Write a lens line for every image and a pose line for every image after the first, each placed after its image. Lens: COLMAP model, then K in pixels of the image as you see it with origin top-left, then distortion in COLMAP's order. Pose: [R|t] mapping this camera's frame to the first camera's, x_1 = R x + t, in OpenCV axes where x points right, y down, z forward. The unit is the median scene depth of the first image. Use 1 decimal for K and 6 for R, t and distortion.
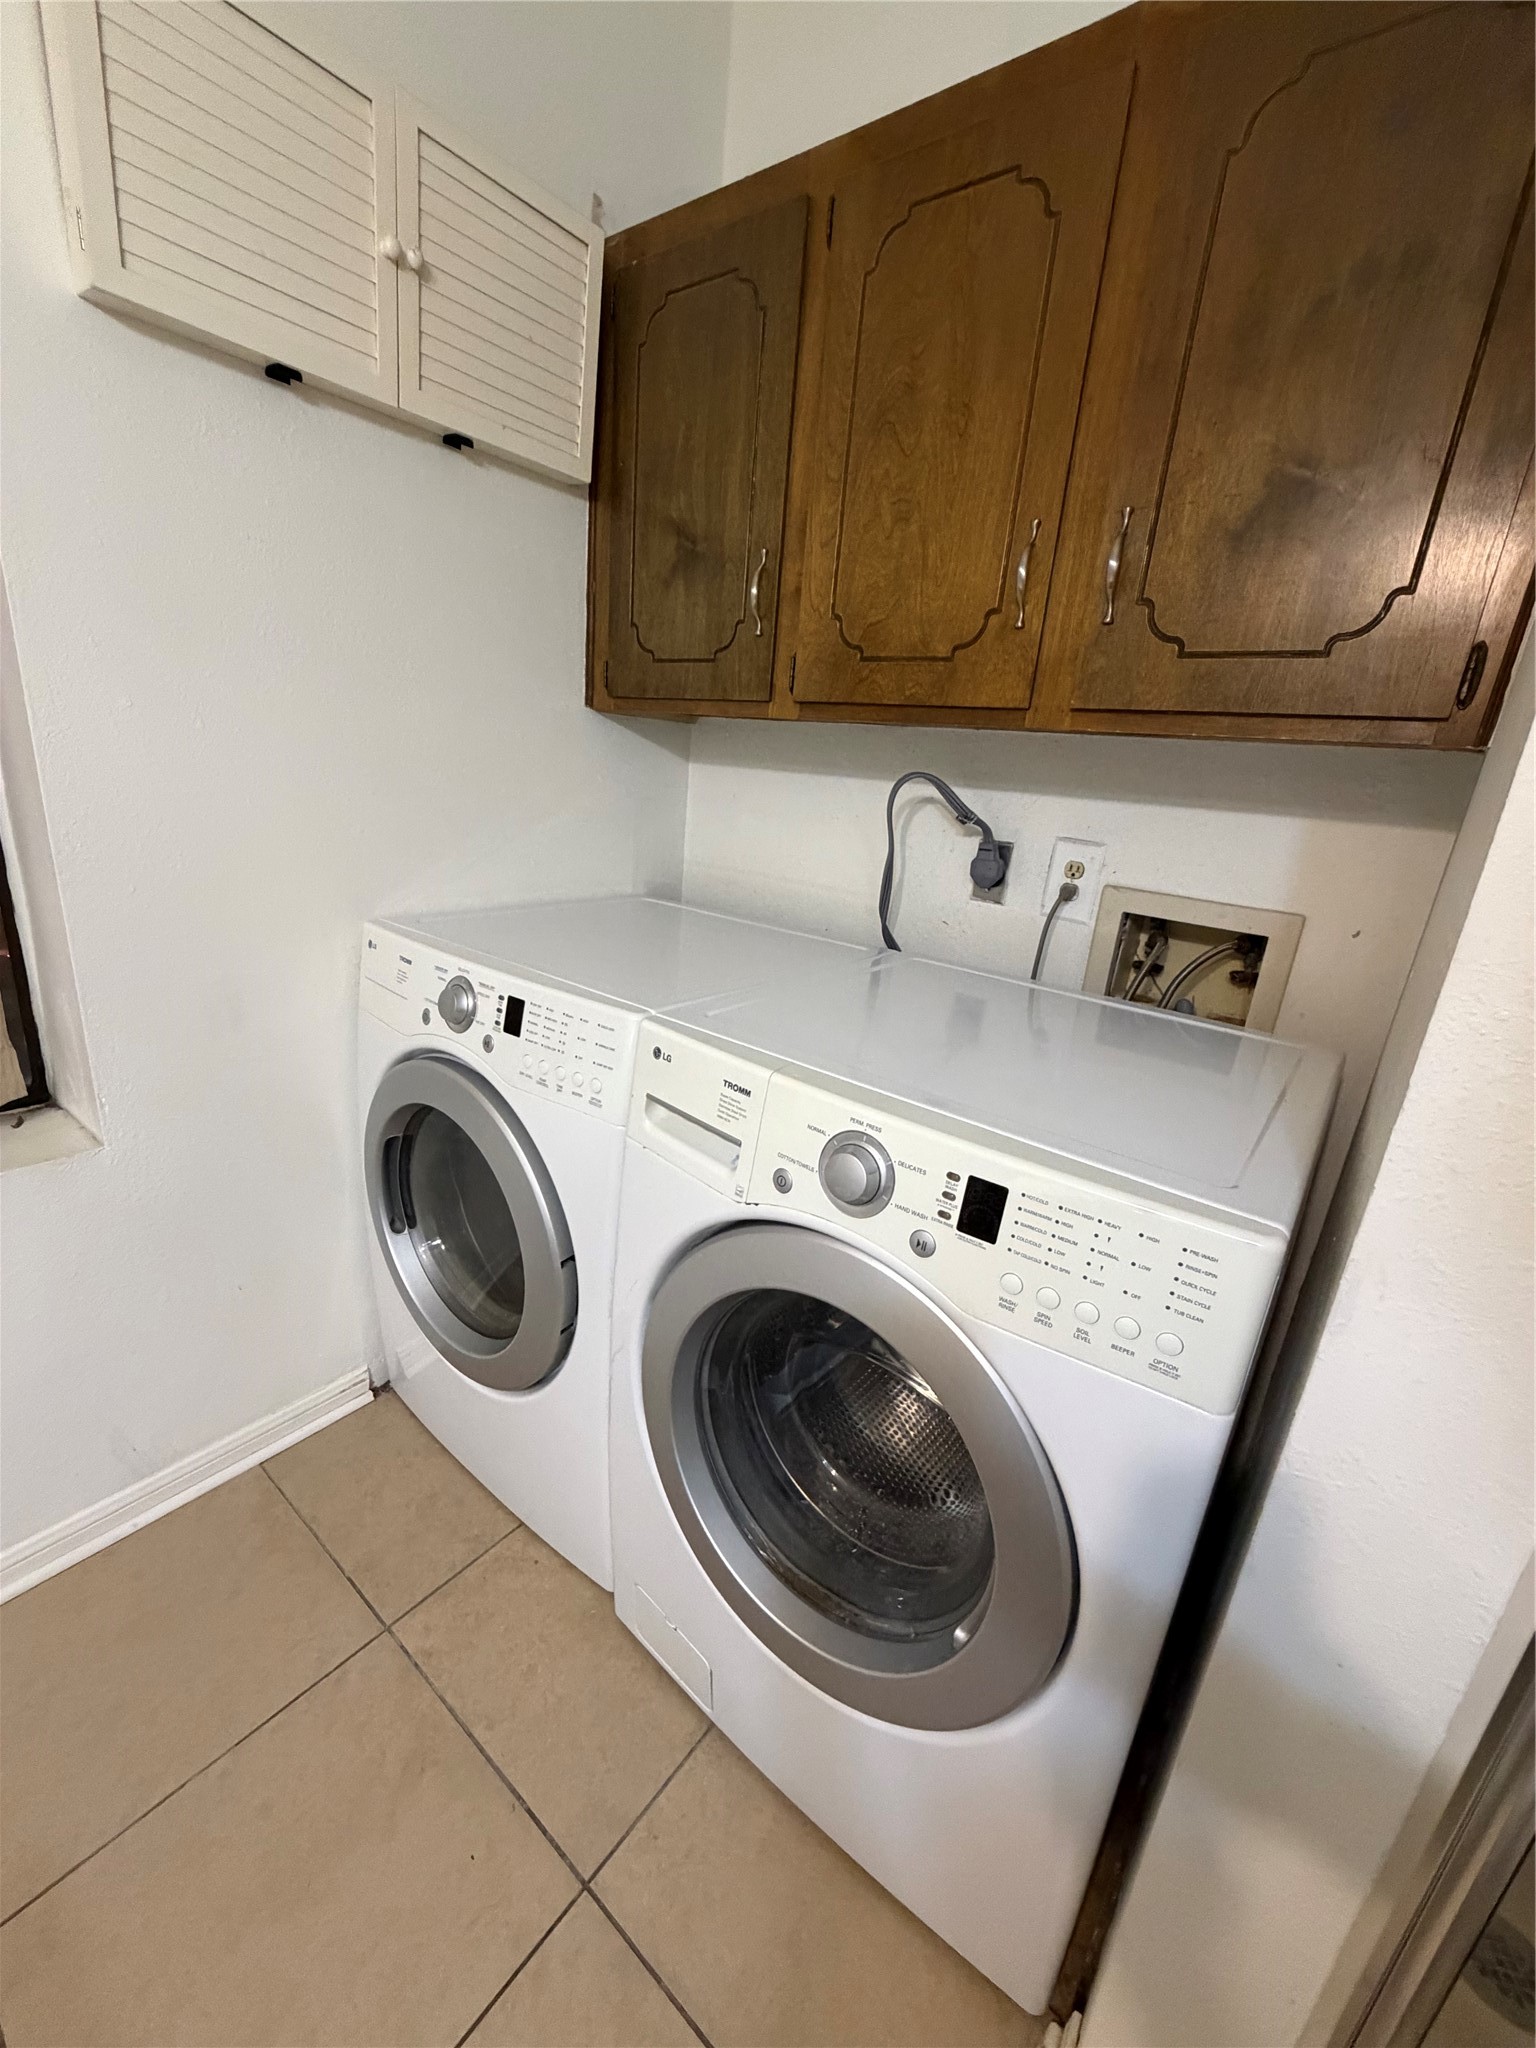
lens RADIAL K [[822.6, 0, 769.6], [0, 822.6, 1023.7], [0, 0, 1]] dist [0.009674, -0.000757]
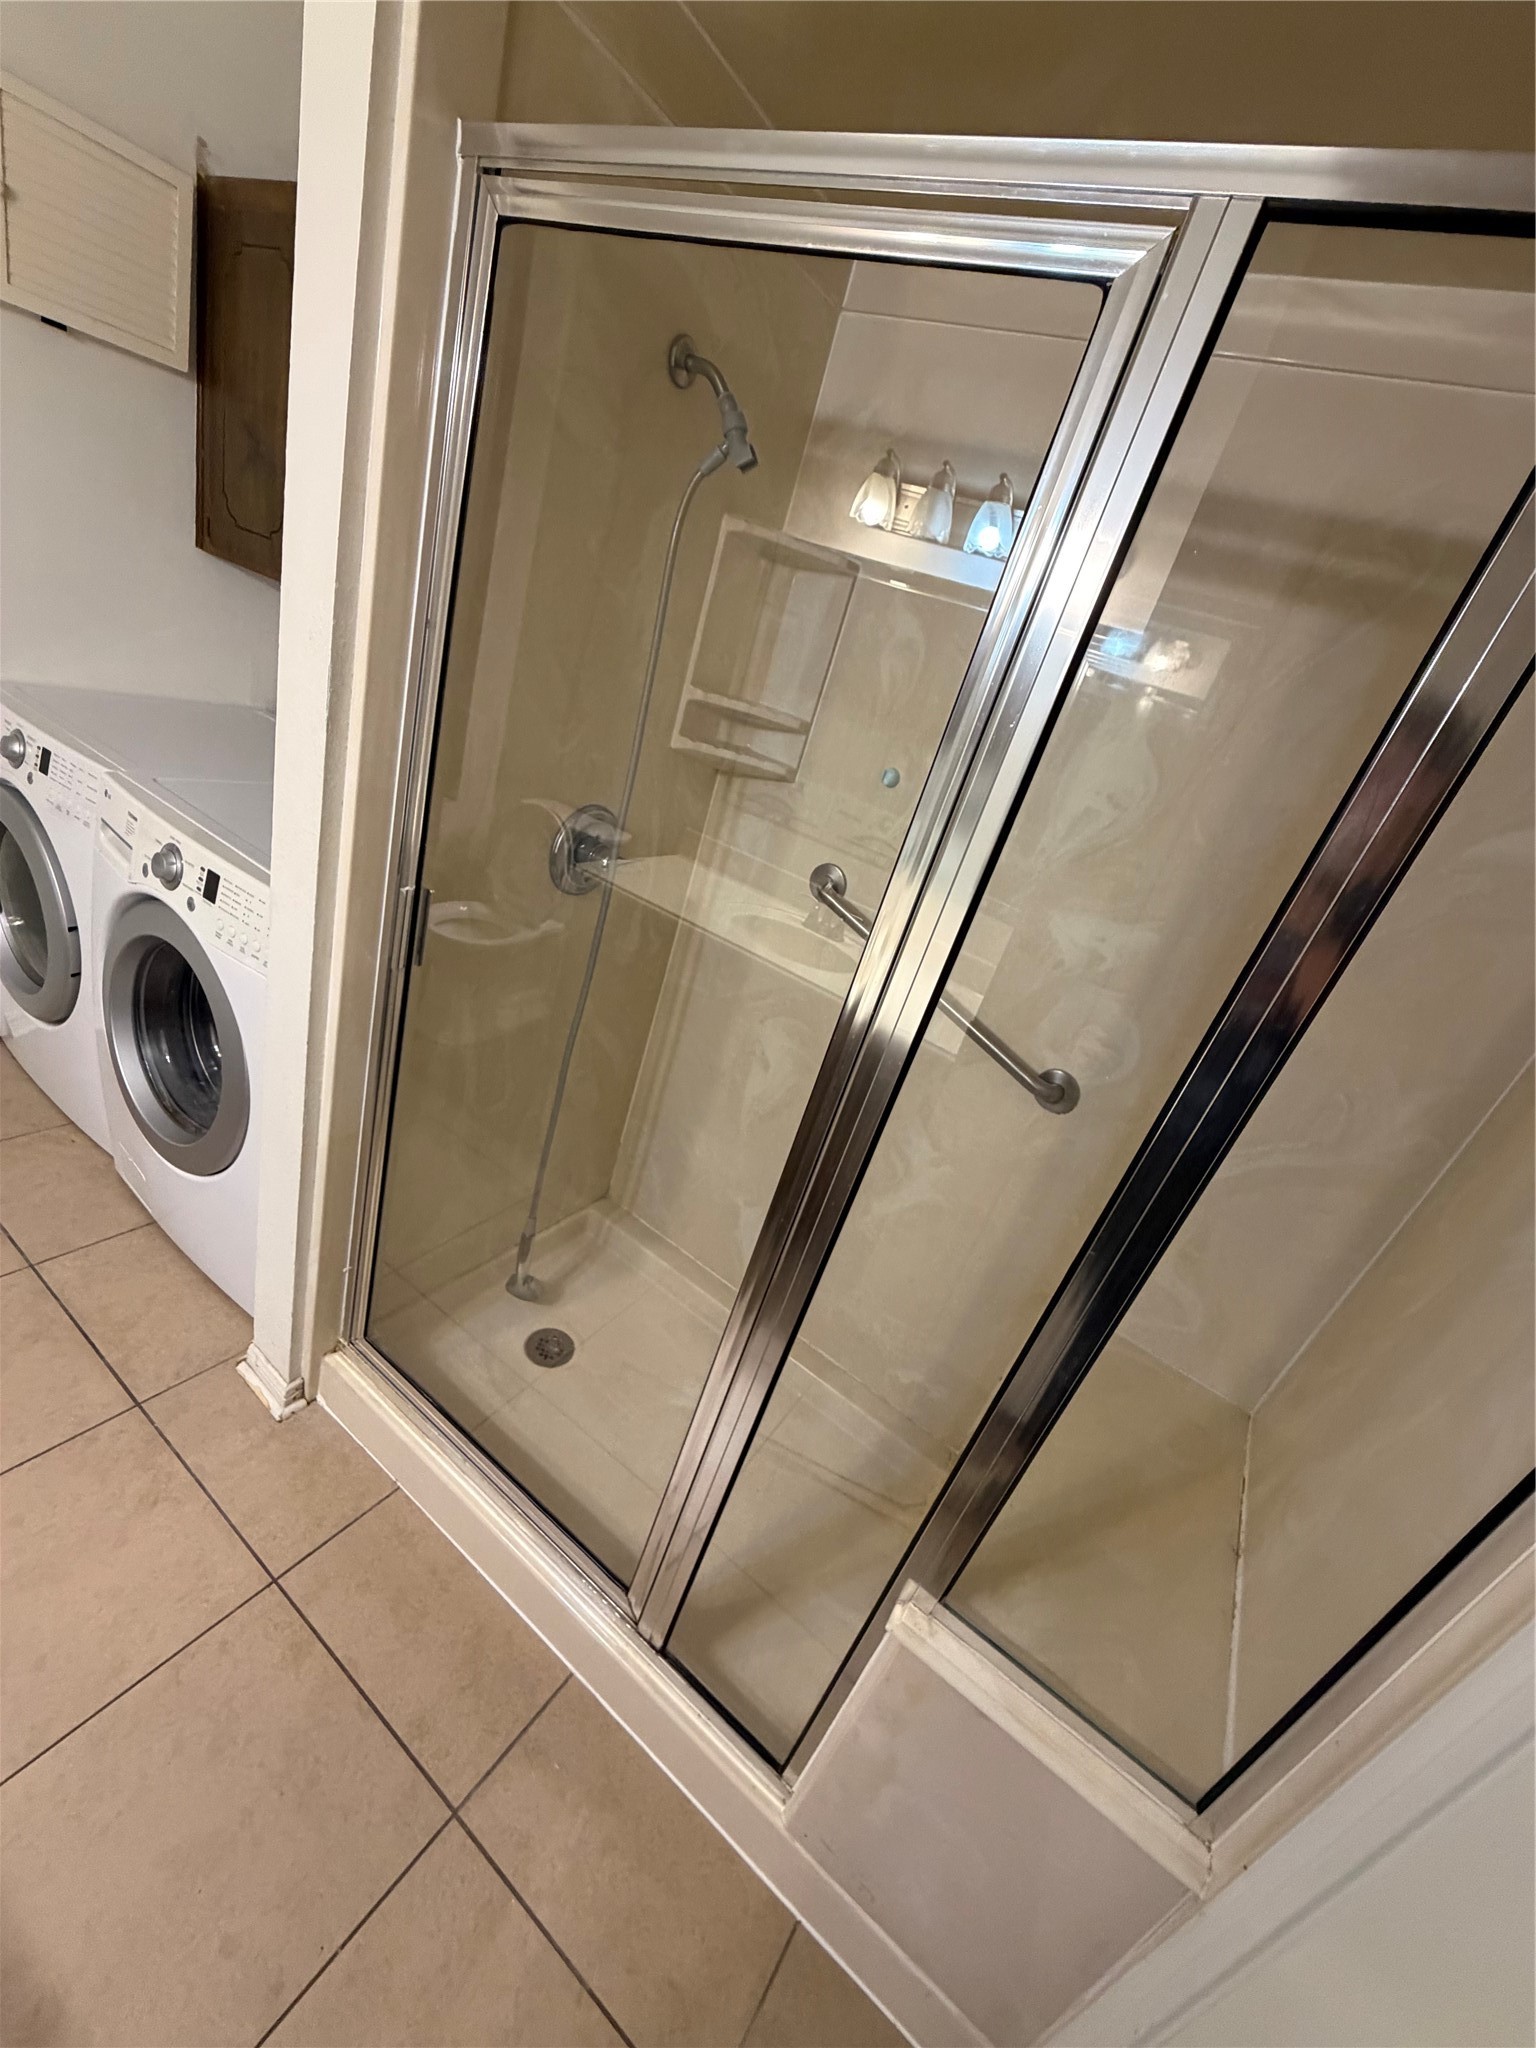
lens RADIAL K [[822.6, 0, 767.0], [0, 822.6, 1024.7], [0, 0, 1]] dist [0.009674, -0.000757]
pose [[0.975214, 0.151584, 0.161180, 0.798409], [-0.172185, 0.977407, 0.122584, 0.047664], [-0.138957, -0.147299, 0.979282, -0.730030]]
